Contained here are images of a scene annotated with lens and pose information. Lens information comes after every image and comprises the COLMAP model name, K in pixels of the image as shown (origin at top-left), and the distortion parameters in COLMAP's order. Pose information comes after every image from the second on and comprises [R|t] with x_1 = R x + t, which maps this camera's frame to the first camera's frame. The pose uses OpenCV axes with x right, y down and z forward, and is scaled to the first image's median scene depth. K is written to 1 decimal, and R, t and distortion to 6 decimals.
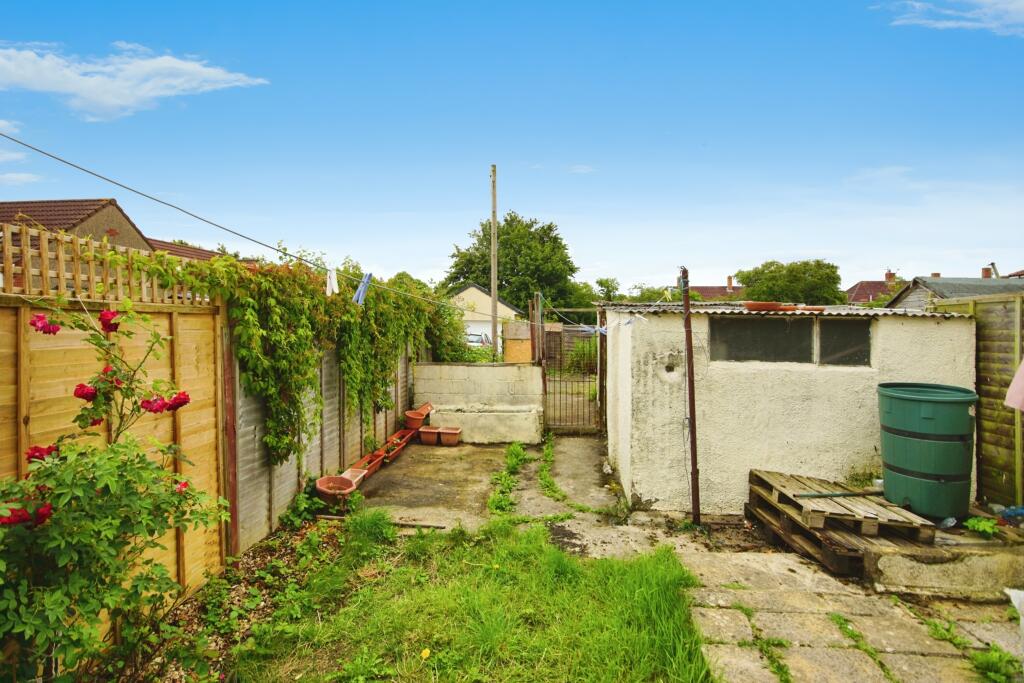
lens RADIAL K [[474.0, 0, 492.4], [0, 474.0, 312.0], [0, 0, 1]] dist [-0.007121, 0.000810]
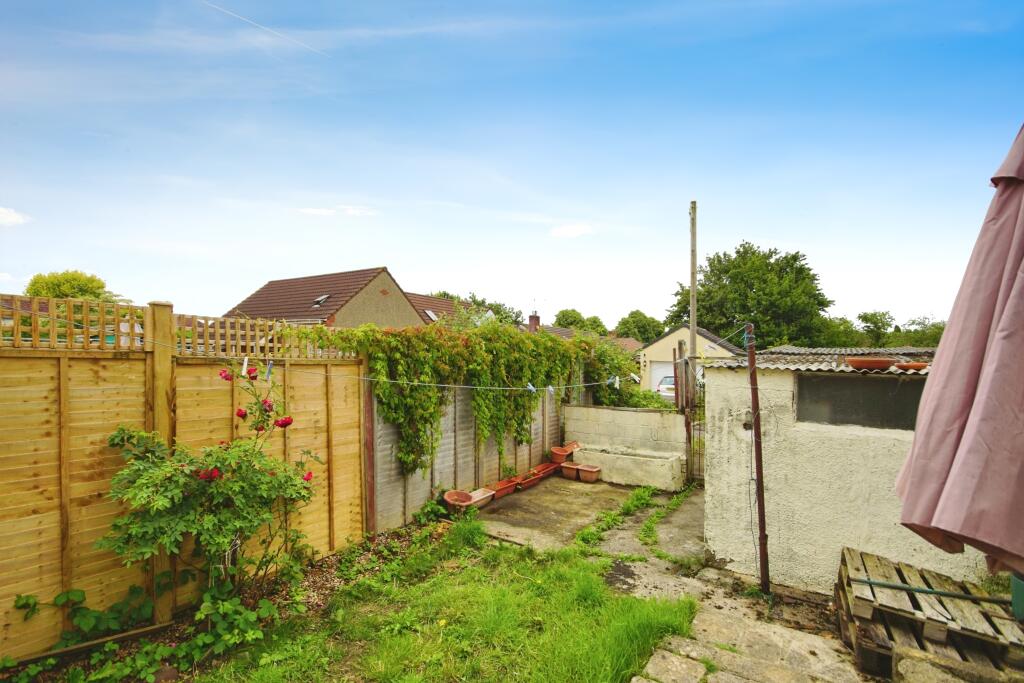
lens RADIAL K [[466.8, 0, 507.0], [0, 466.8, 355.0], [0, 0, 1]] dist [0.000484, -0.008197]
pose [[0.892833, 0.008169, -0.450314, 0.369111], [-0.003612, 0.999933, 0.010977, -0.034071], [0.450374, -0.008174, 0.892803, -0.060068]]
